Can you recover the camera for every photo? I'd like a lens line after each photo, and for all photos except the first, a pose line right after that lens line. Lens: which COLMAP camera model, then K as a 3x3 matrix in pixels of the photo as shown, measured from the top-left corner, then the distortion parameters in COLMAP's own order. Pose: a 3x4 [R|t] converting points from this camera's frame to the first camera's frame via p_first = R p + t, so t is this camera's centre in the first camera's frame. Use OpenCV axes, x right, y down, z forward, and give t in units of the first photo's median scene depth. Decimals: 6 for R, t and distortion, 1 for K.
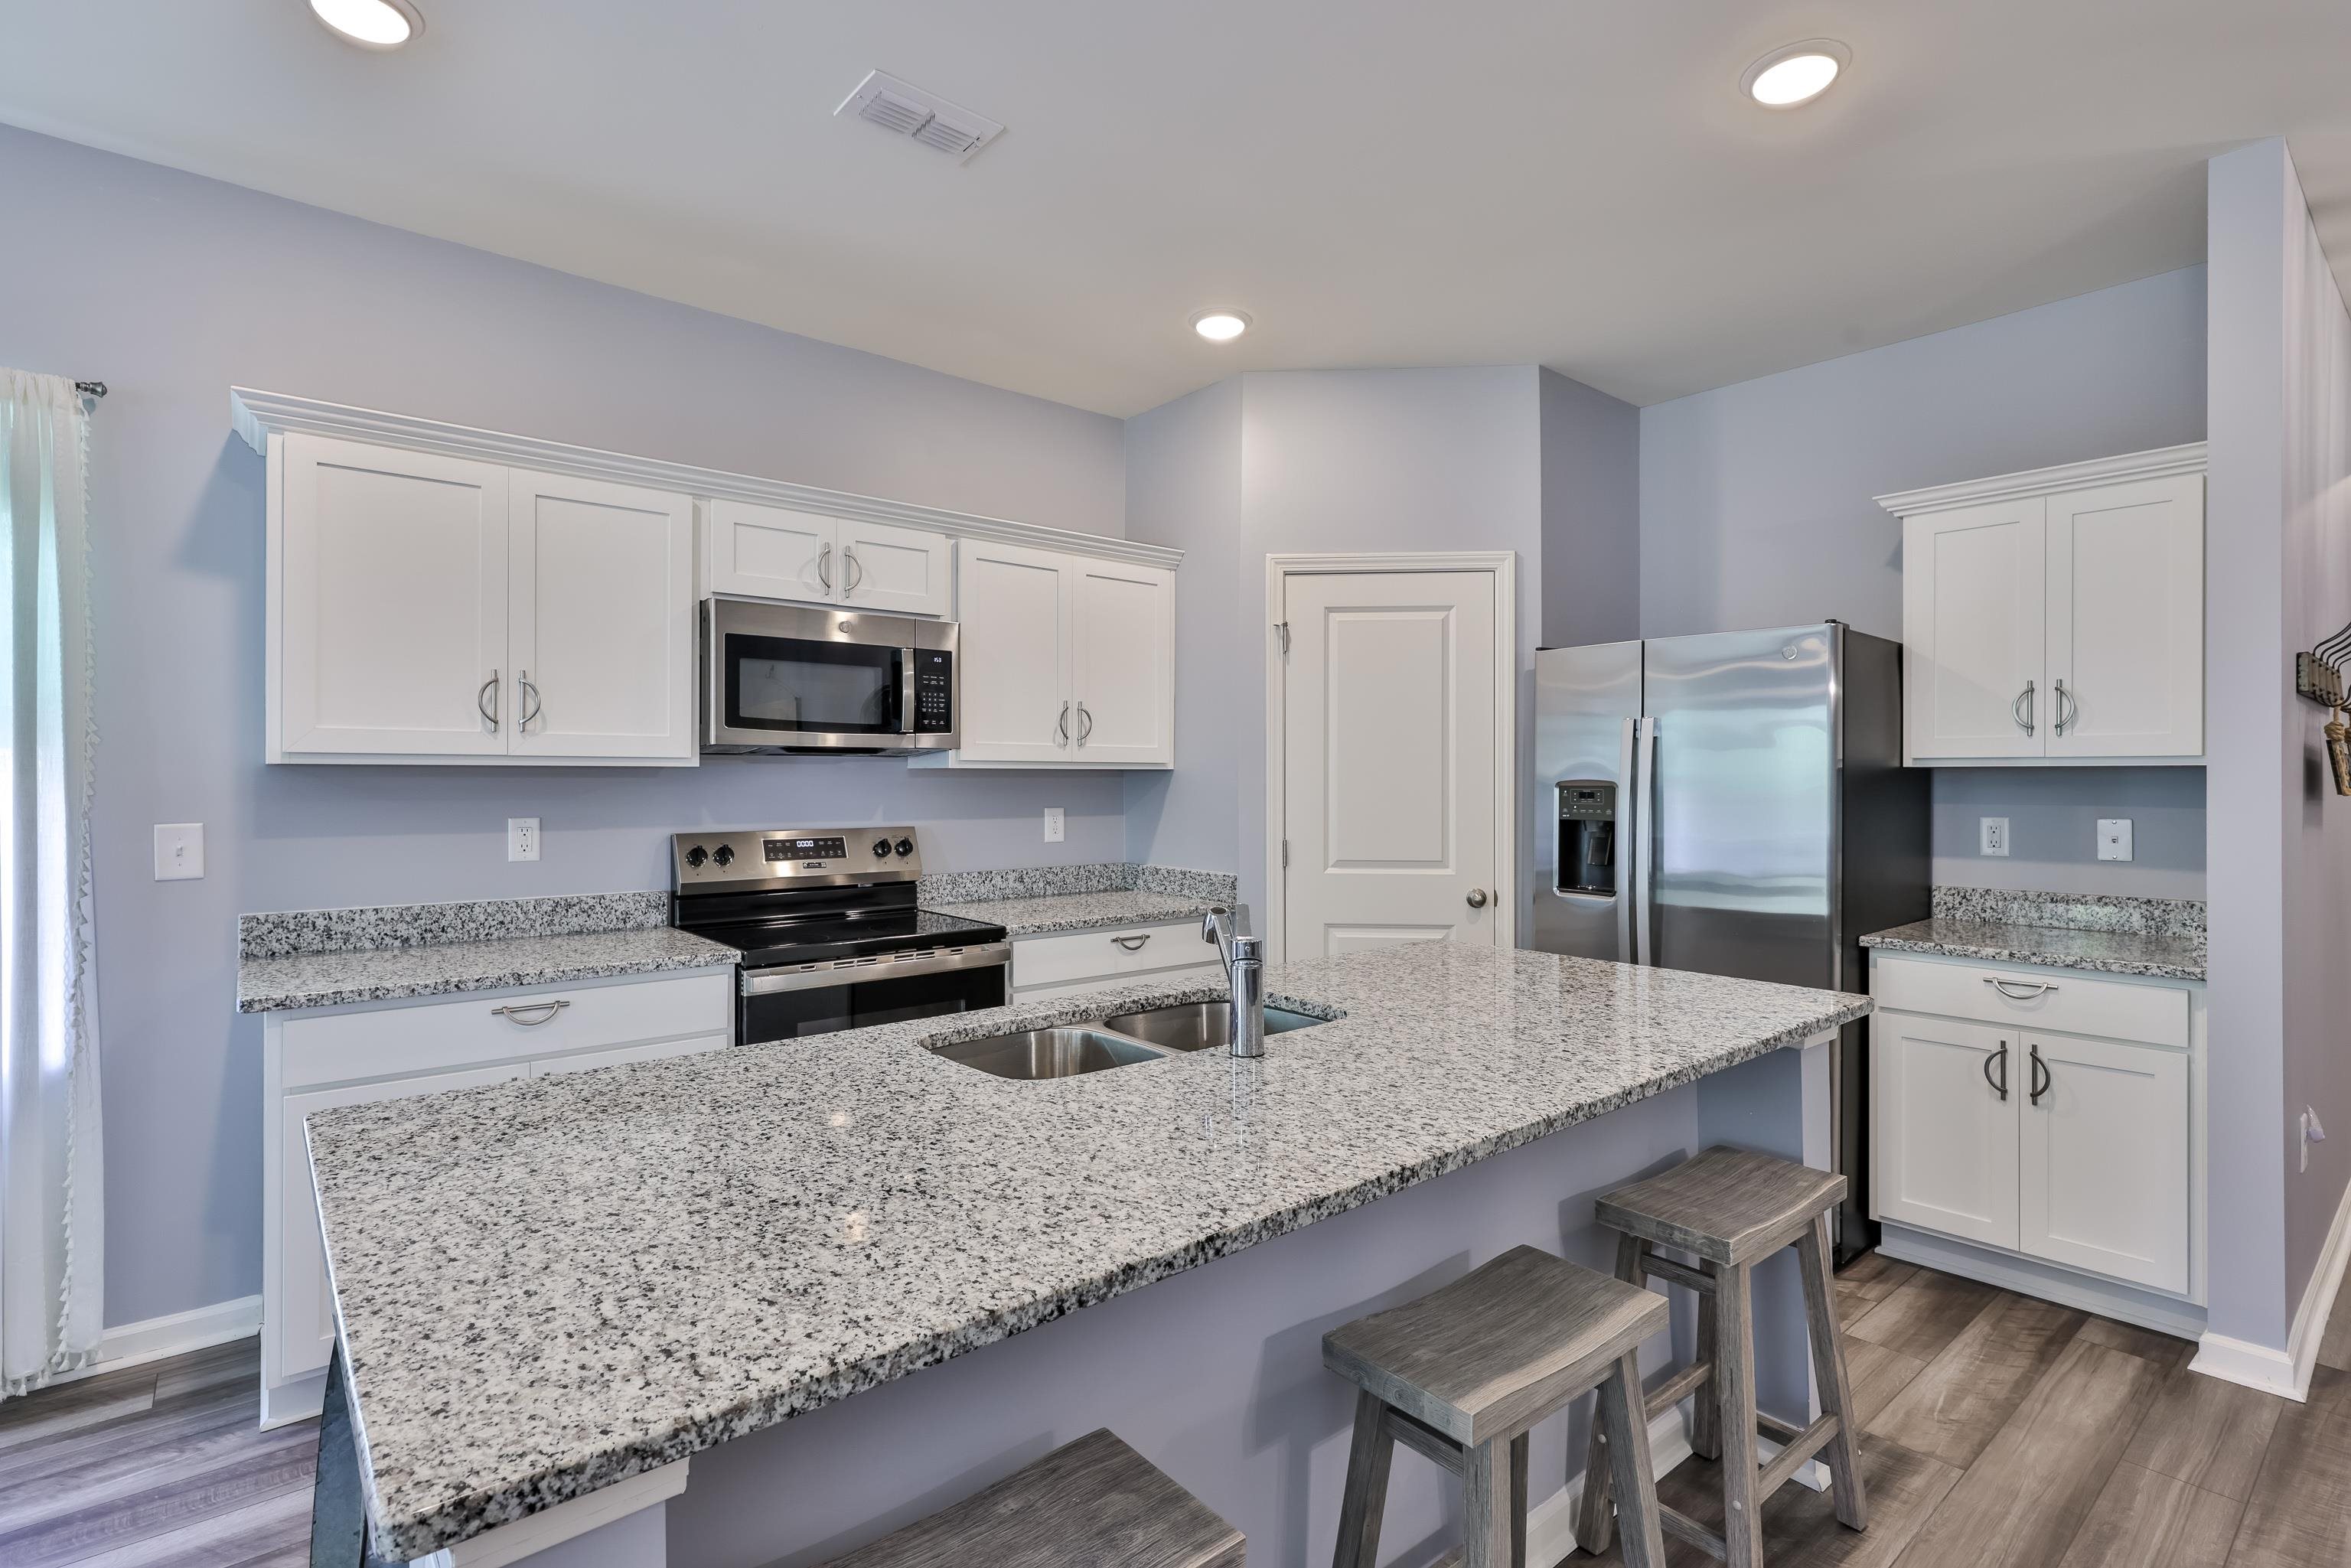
lens RADIAL K [[1088.9, 0, 1171.1], [0, 1088.9, 776.2], [0, 0, 1]] dist [0.001469, -0.000301]
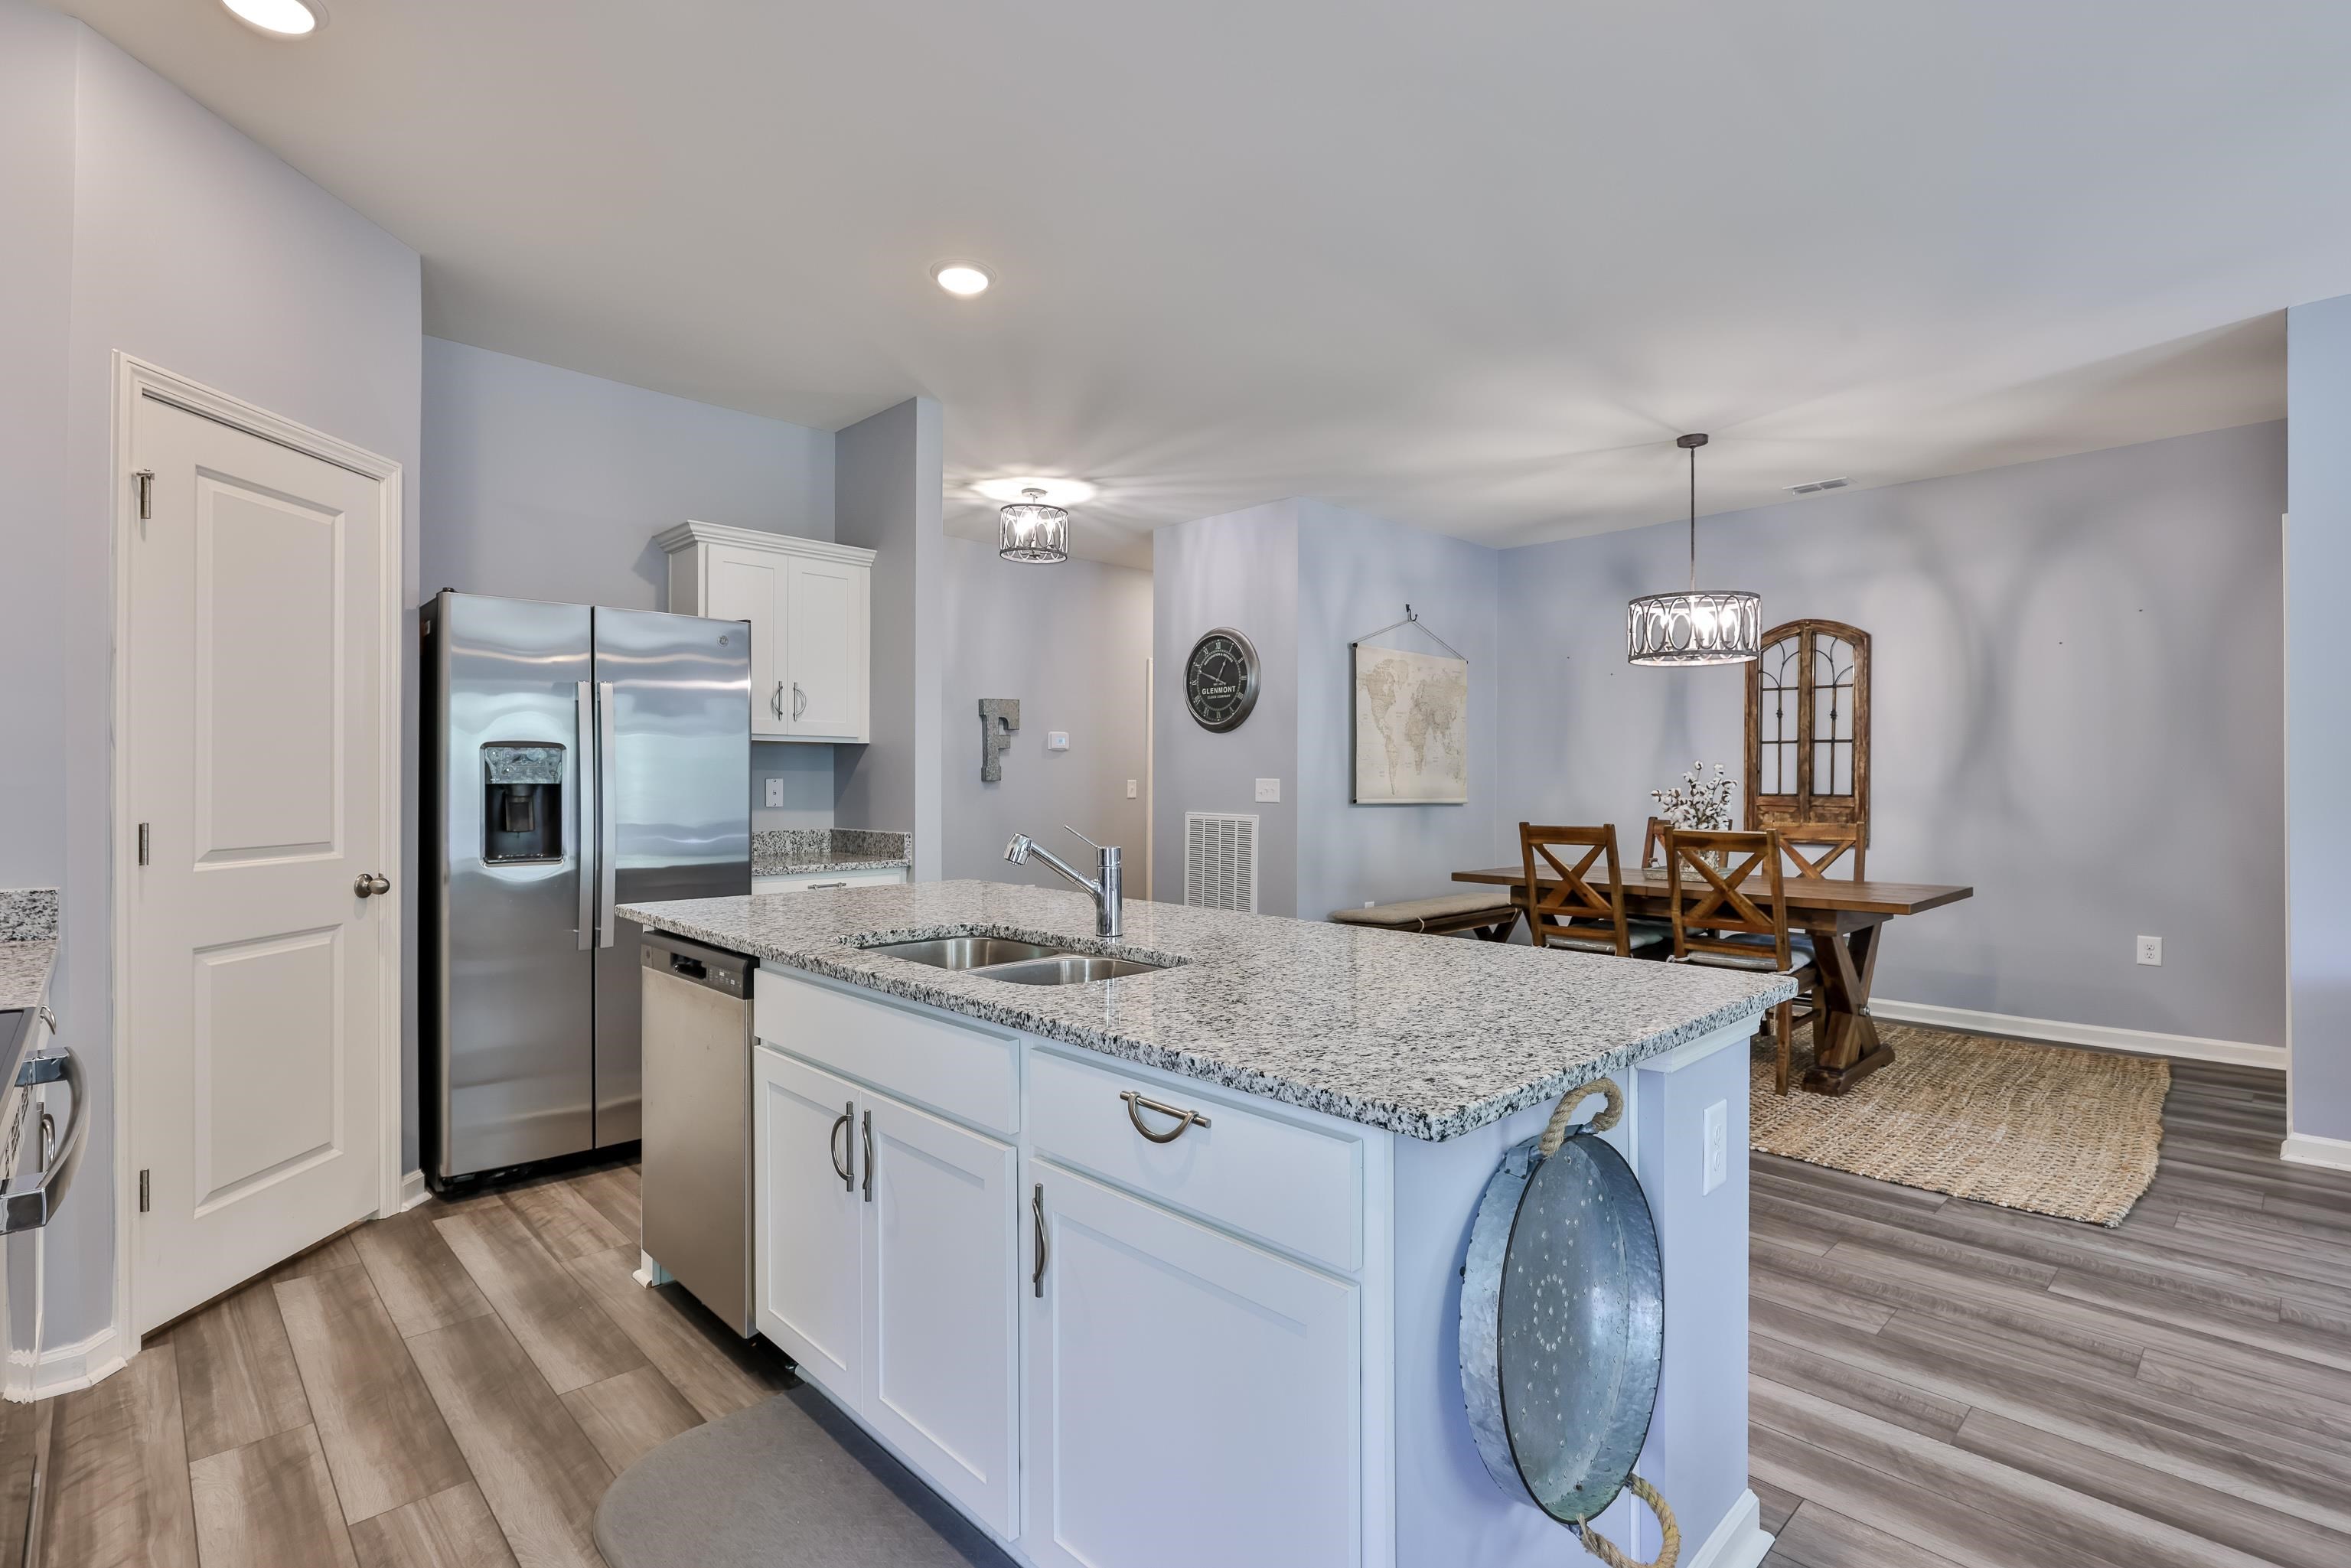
lens RADIAL K [[1107.3, 0, 1181.2], [0, 1107.3, 776.9], [0, 0, 1]] dist [0.000408, 0.000379]
pose [[-0.082063, -0.001773, 0.996626, -0.763054], [-0.002656, 0.999995, 0.001560, 0.039327], [-0.996624, -0.002519, -0.082068, 0.620046]]
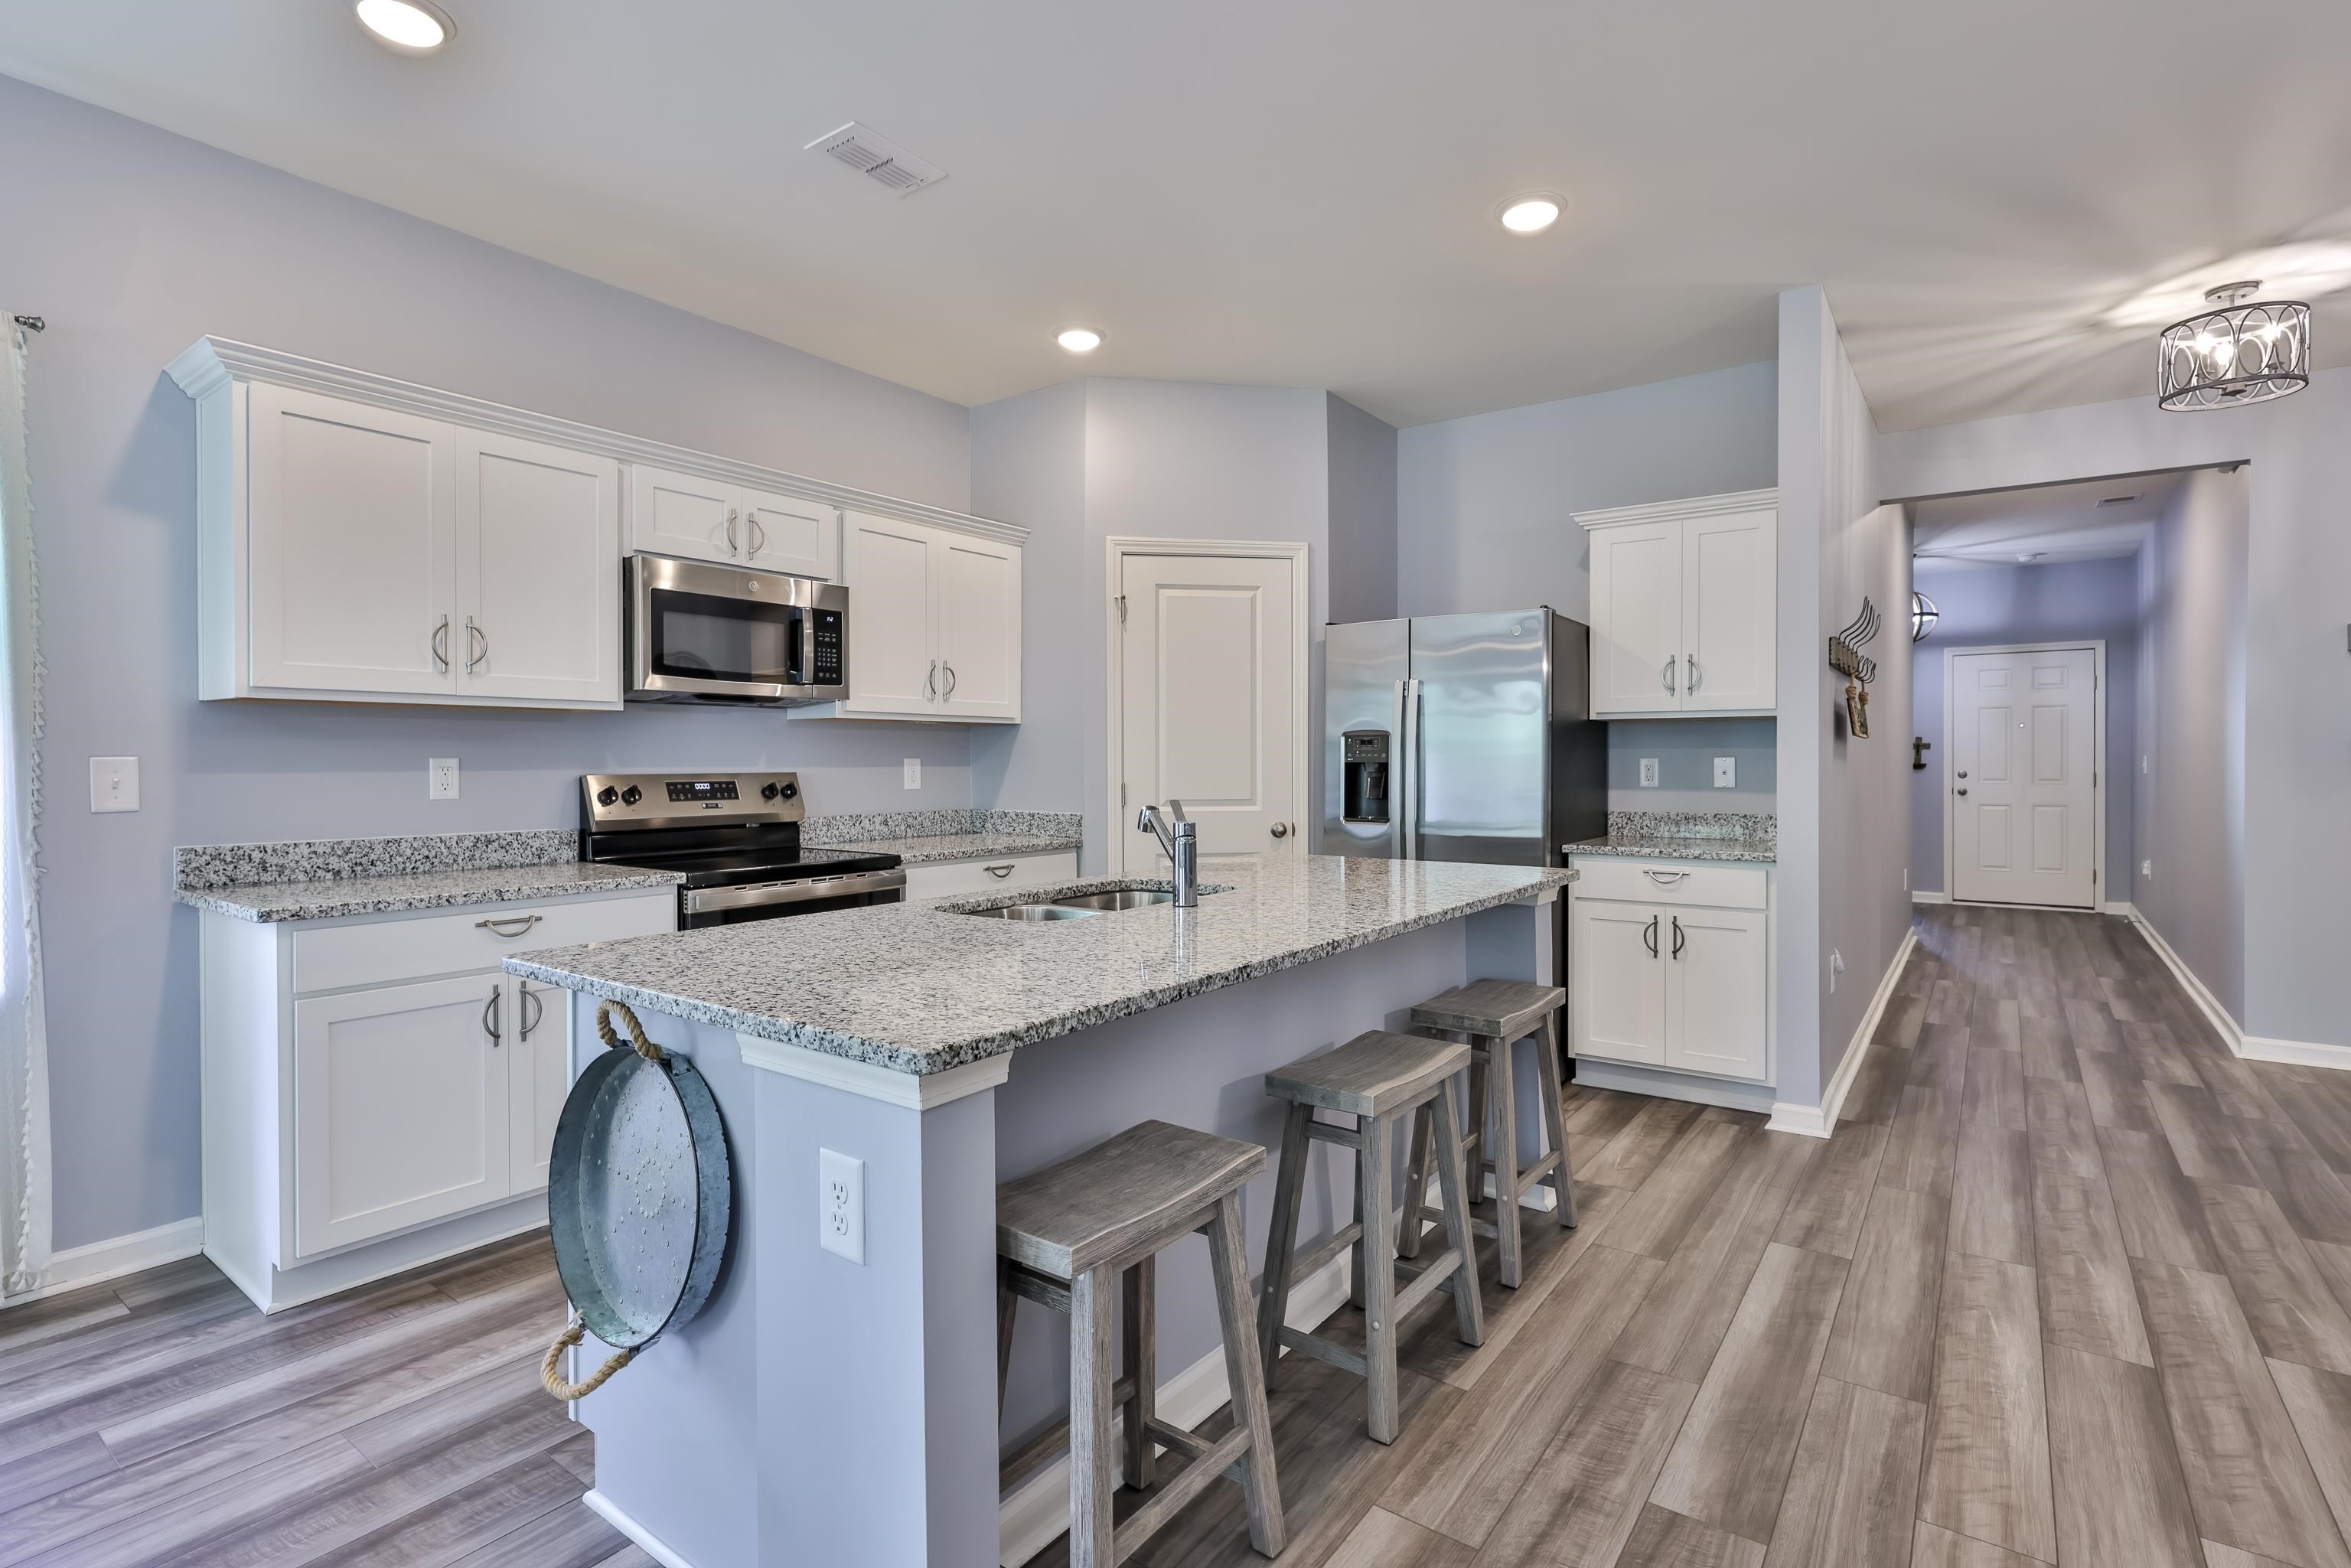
lens RADIAL K [[1107.3, 0, 1181.2], [0, 1107.3, 776.9], [0, 0, 1]] dist [0.000408, 0.000379]
pose [[0.968011, -0.009717, 0.250720, -0.177556], [0.005682, 0.999843, 0.016812, 0.043418], [-0.250844, -0.014849, 0.967914, -0.216277]]
